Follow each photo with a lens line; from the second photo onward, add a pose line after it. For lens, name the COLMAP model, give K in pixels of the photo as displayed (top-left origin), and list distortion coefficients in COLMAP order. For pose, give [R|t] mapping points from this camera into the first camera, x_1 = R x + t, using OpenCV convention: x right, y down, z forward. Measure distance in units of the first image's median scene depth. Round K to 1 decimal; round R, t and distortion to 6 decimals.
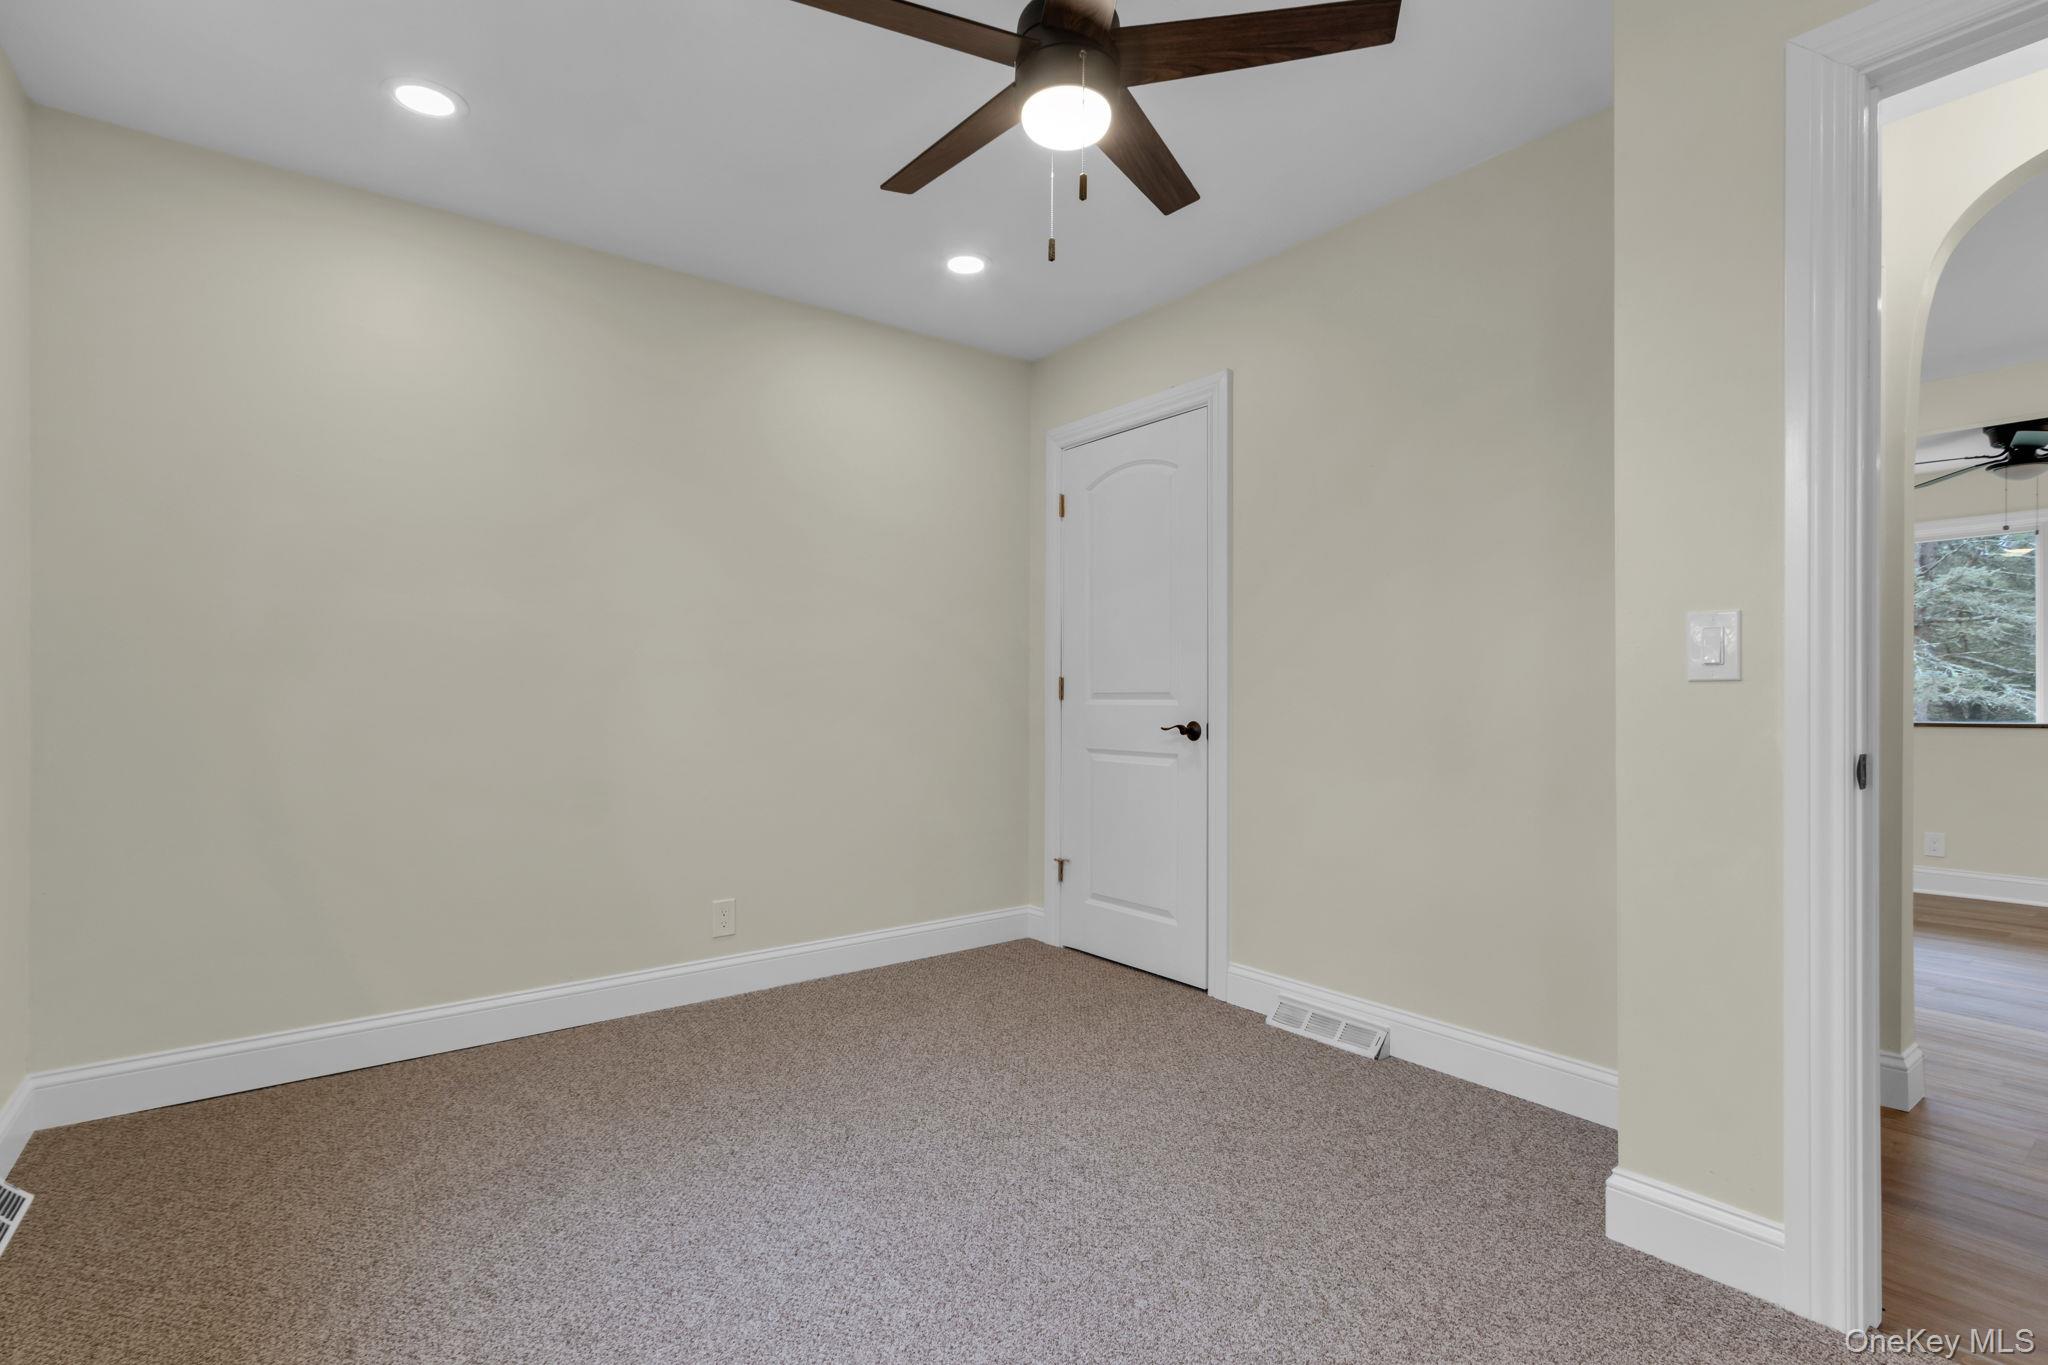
lens RADIAL K [[976.2, 0, 1017.5], [0, 976.2, 690.4], [0, 0, 1]] dist [-0.001807, -0.000147]
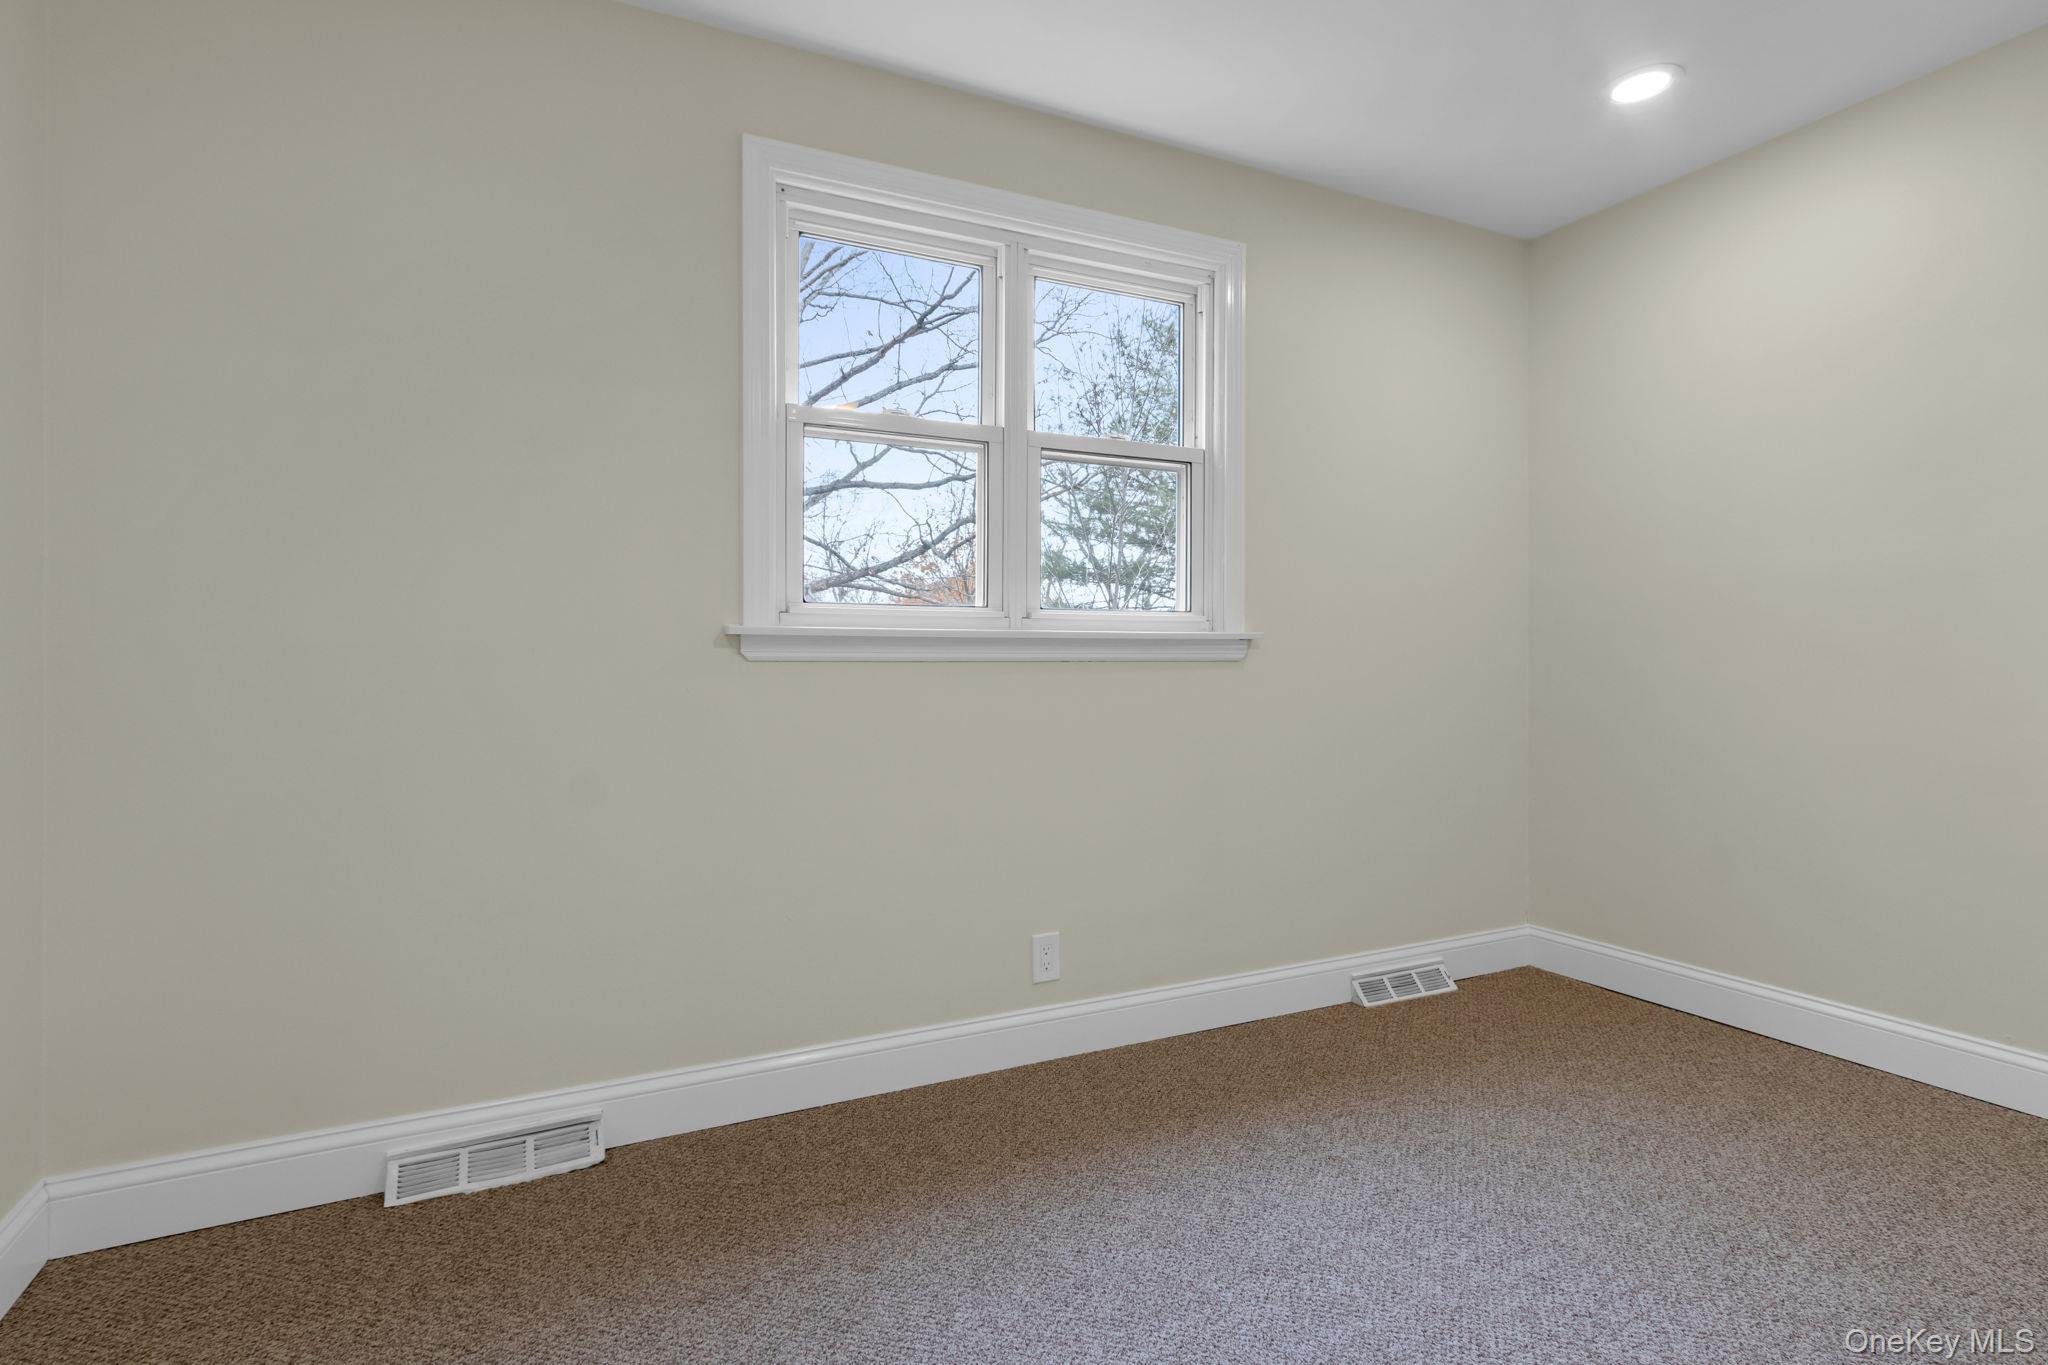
lens RADIAL K [[976.2, 0, 1016.3], [0, 976.2, 675.4], [0, 0, 1]] dist [-0.001807, -0.000147]
pose [[-0.178006, 0.016438, -0.983892, 0.526088], [0.004923, 0.999863, 0.015814, 0.000430], [0.984017, -0.002029, -0.178062, 0.509182]]
